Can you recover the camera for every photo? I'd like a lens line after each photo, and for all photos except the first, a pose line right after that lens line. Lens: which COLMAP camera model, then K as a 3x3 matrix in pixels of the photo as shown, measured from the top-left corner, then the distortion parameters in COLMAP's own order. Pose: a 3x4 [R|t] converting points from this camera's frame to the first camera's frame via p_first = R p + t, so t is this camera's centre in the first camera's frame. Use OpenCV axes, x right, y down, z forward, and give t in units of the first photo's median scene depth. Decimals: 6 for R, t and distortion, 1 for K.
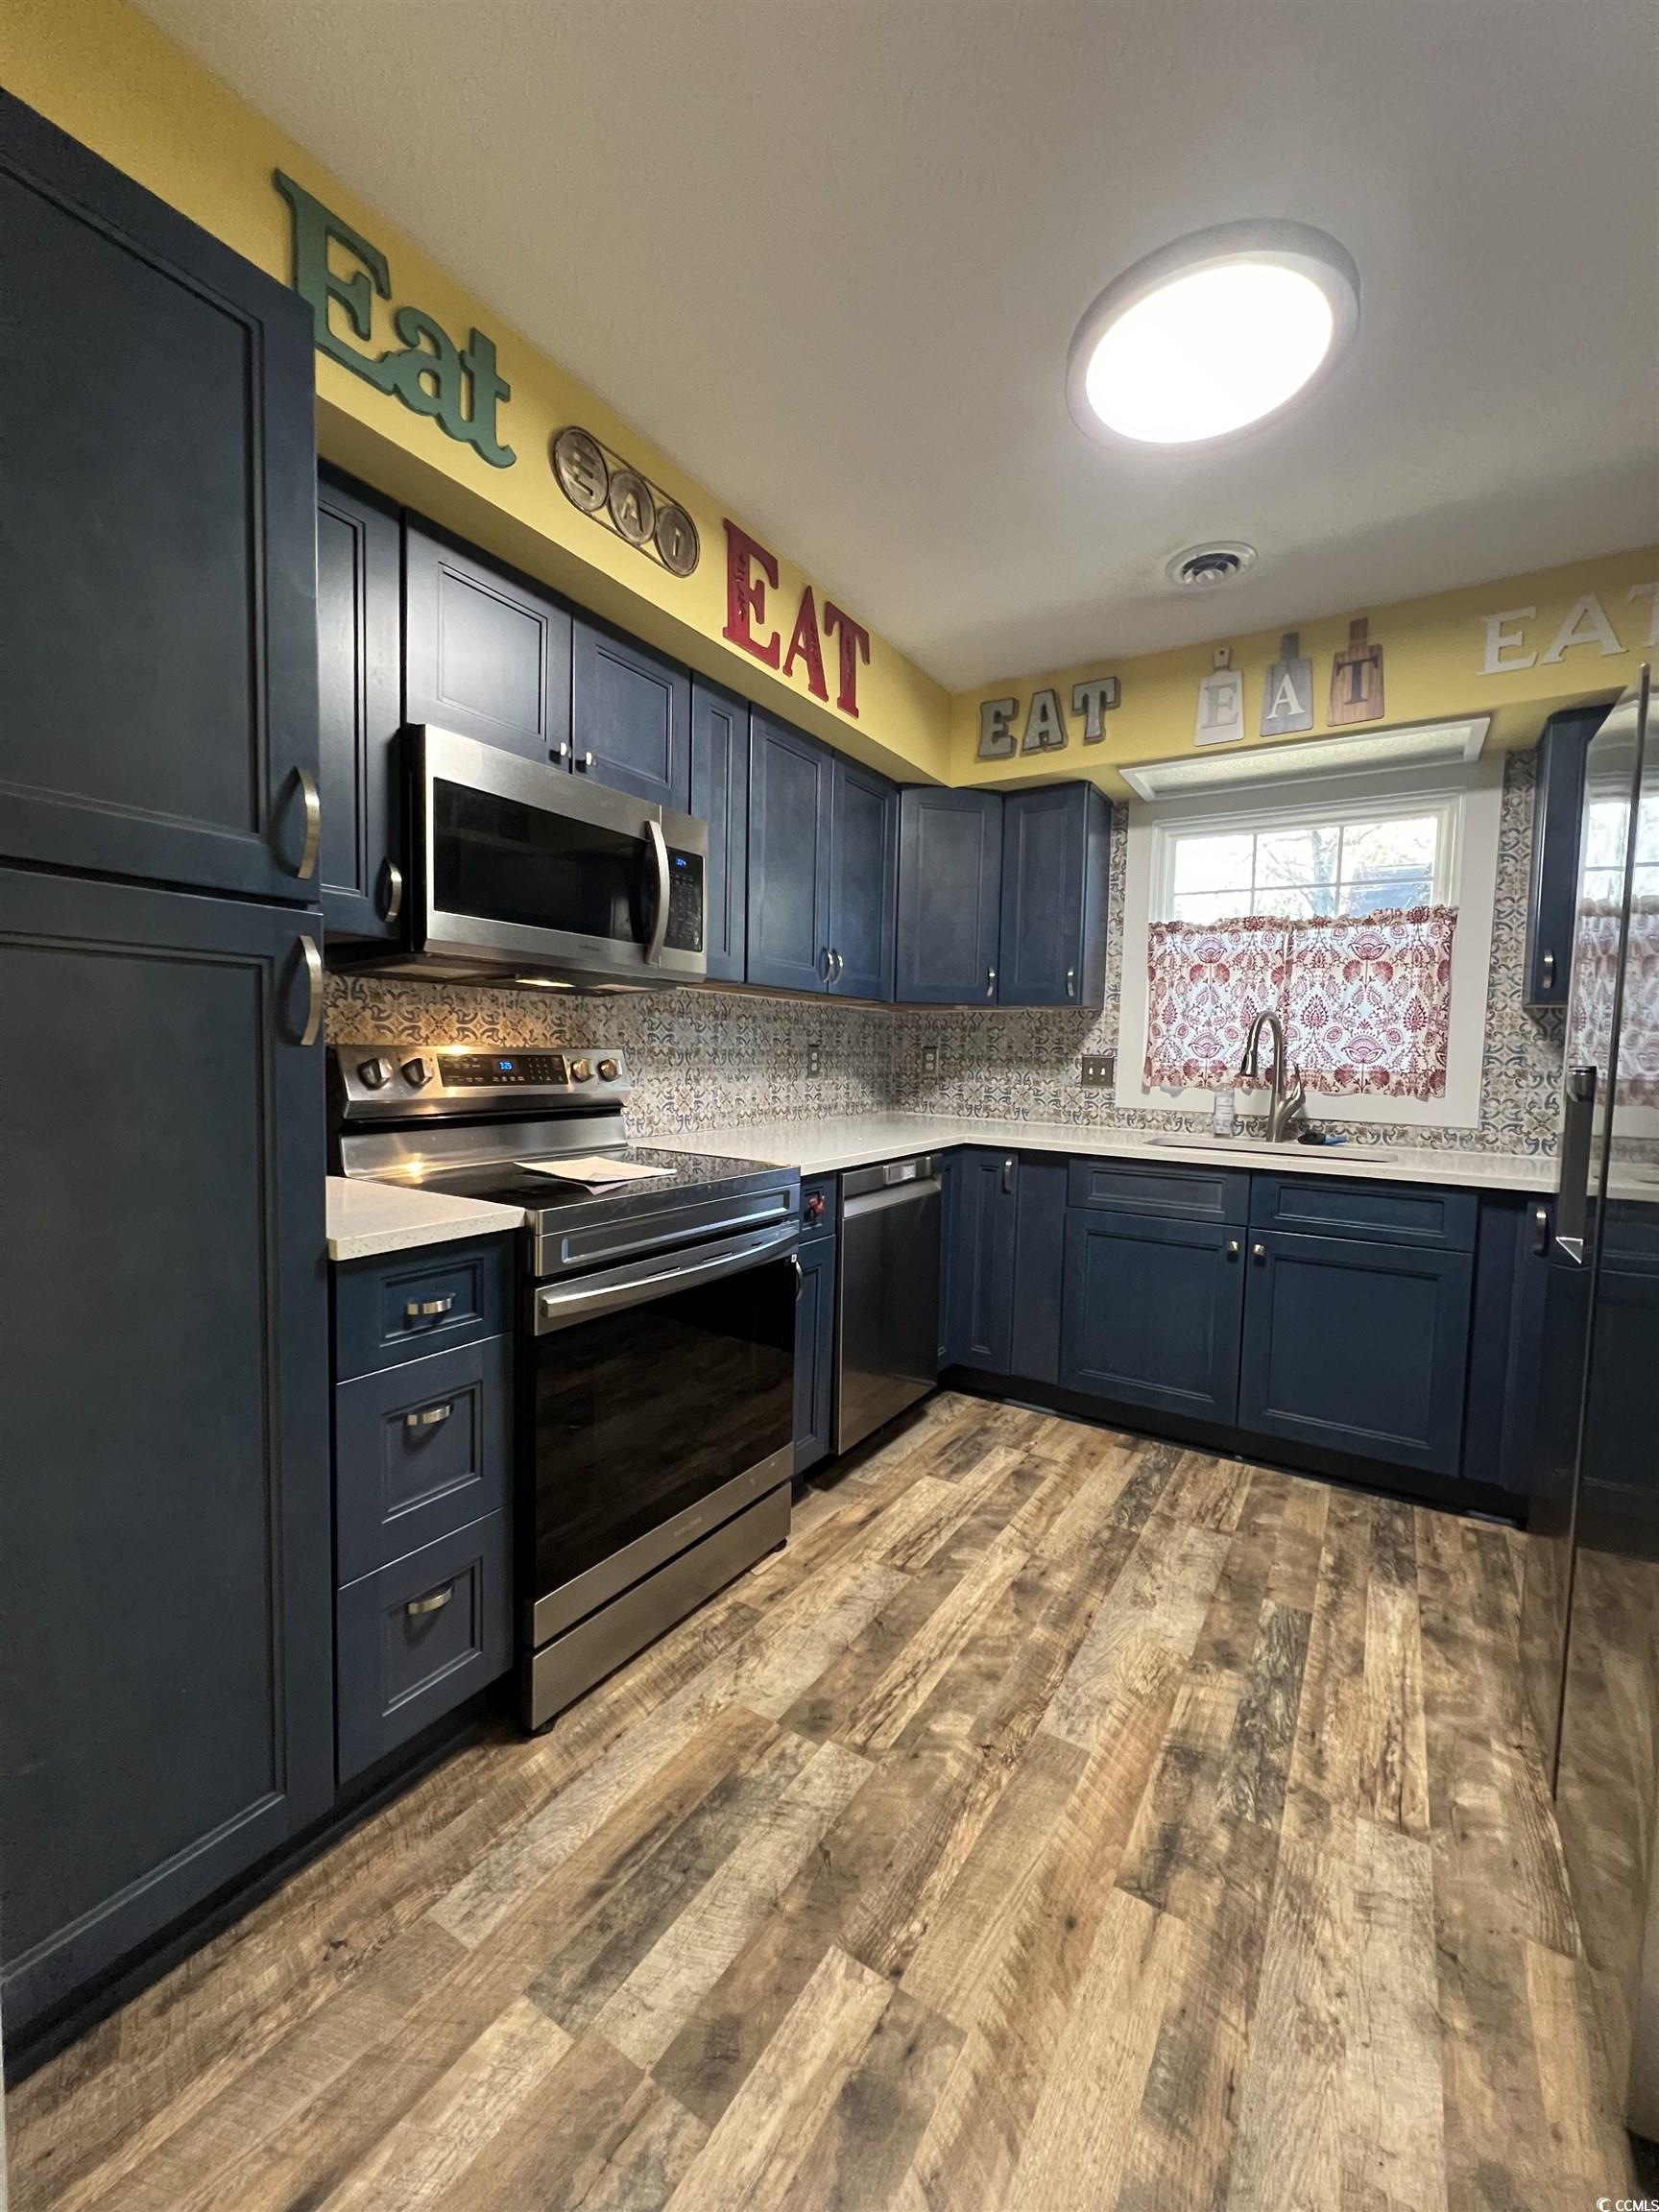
lens RADIAL K [[887.8, 0, 827.9], [0, 887.8, 1101.3], [0, 0, 1]] dist [-0.001803, -0.000006]
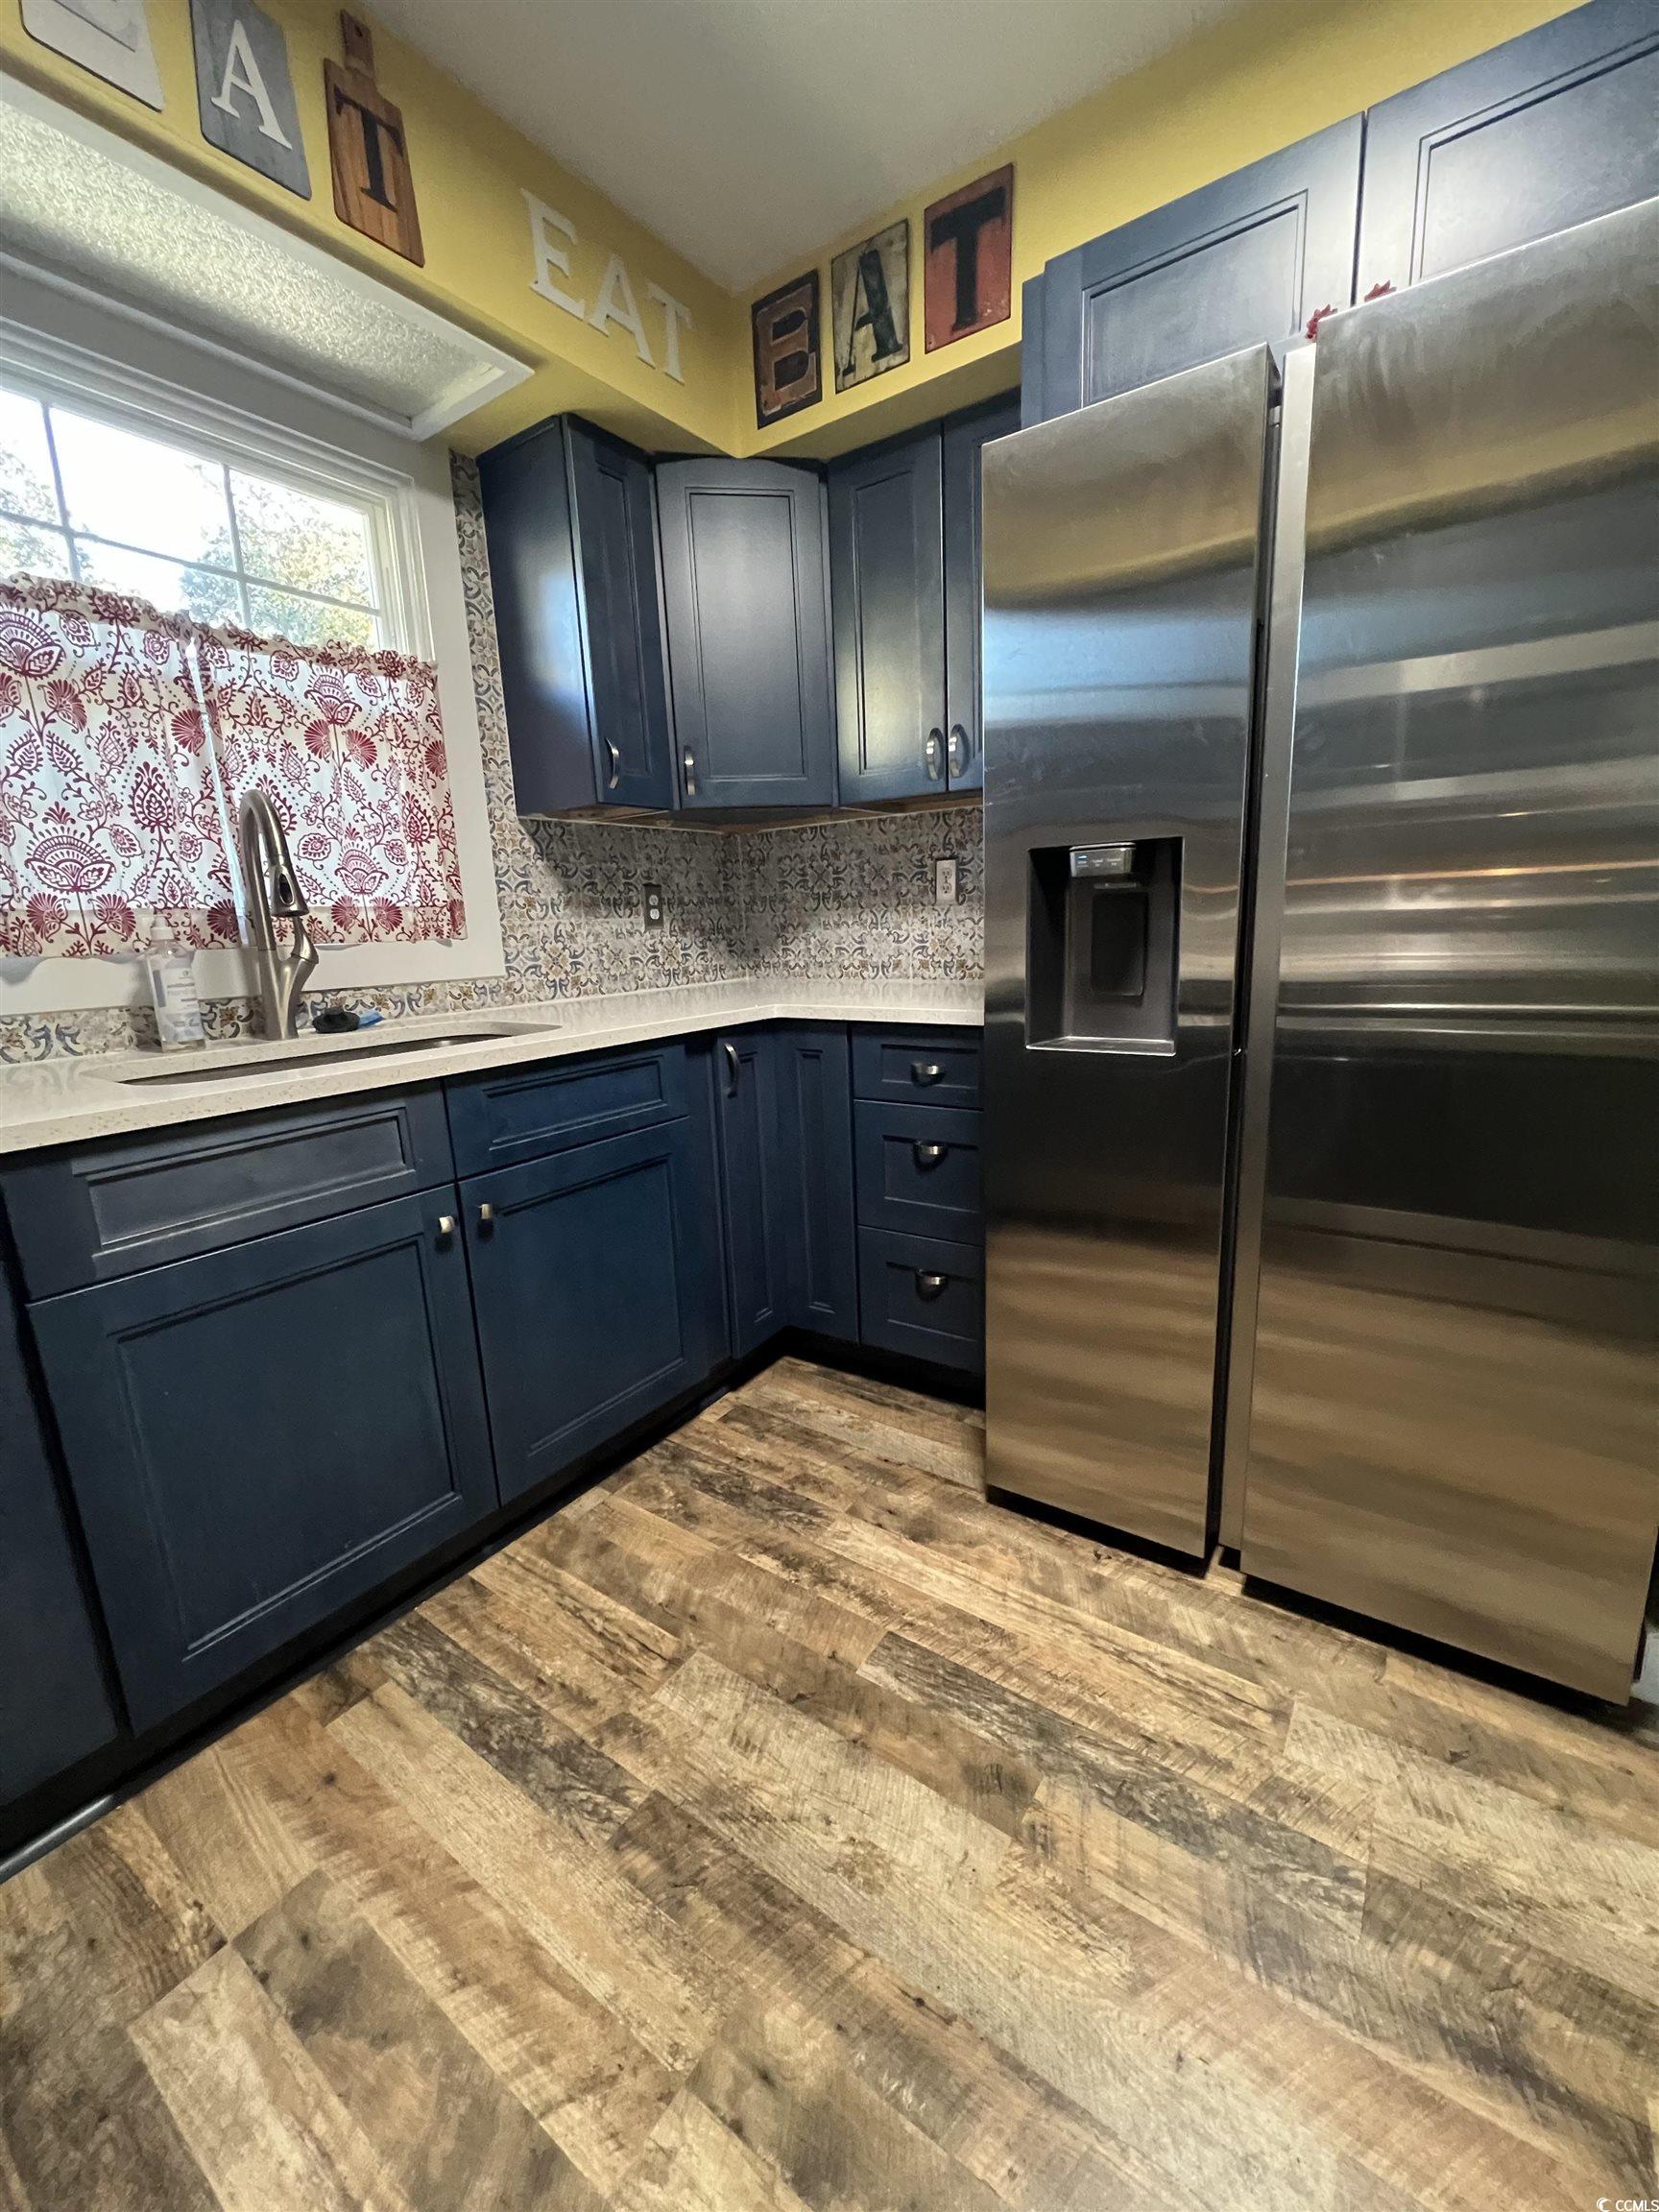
lens RADIAL K [[886.2, 0, 823.8], [0, 886.2, 1104.5], [0, 0, 1]] dist [-0.002208, 0.000007]
pose [[0.039650, -0.229041, 0.972609, -0.045614], [0.097622, 0.969606, 0.224354, -0.007099], [-0.994433, 0.086052, 0.060805, 0.684783]]
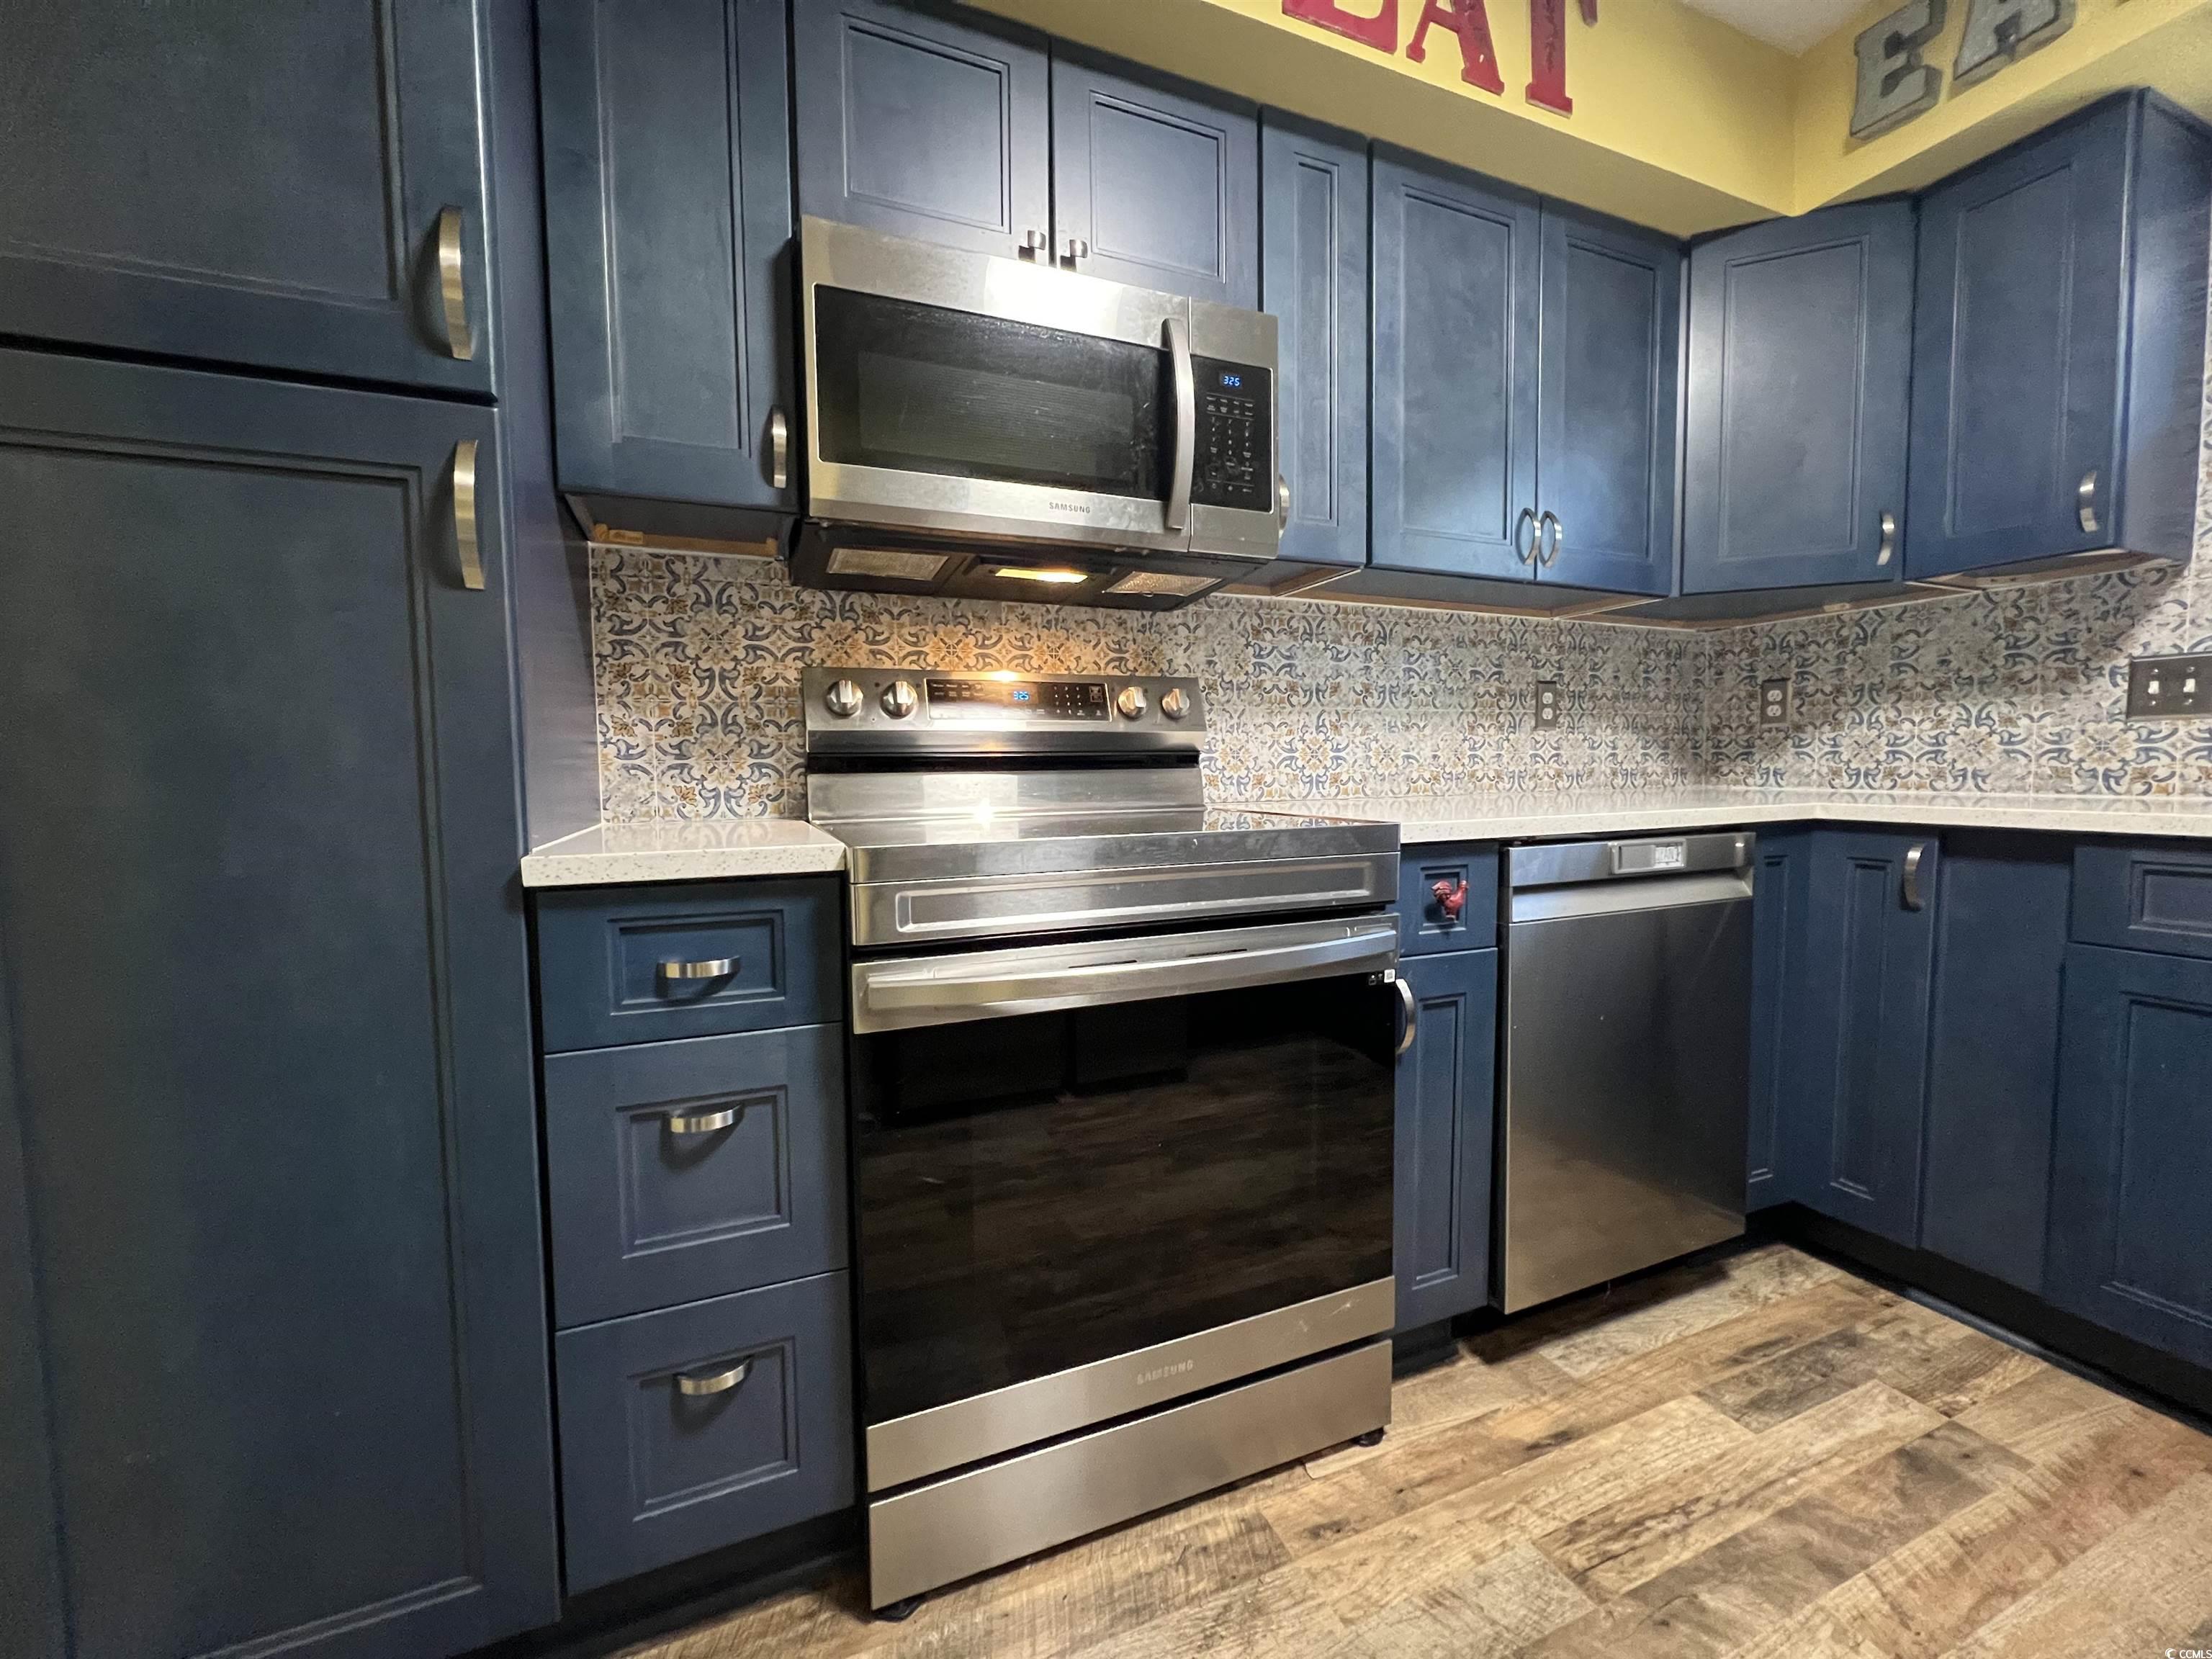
lens RADIAL K [[886.2, 0, 1100.4], [0, 886.2, 821.0], [0, 0, 1]] dist [-0.002208, 0.000007]
pose [[0.820869, 0.002731, -0.571109, 0.113214], [-0.003526, 0.999994, -0.000287, 0.055582], [0.571105, 0.002249, 0.820874, 0.302517]]
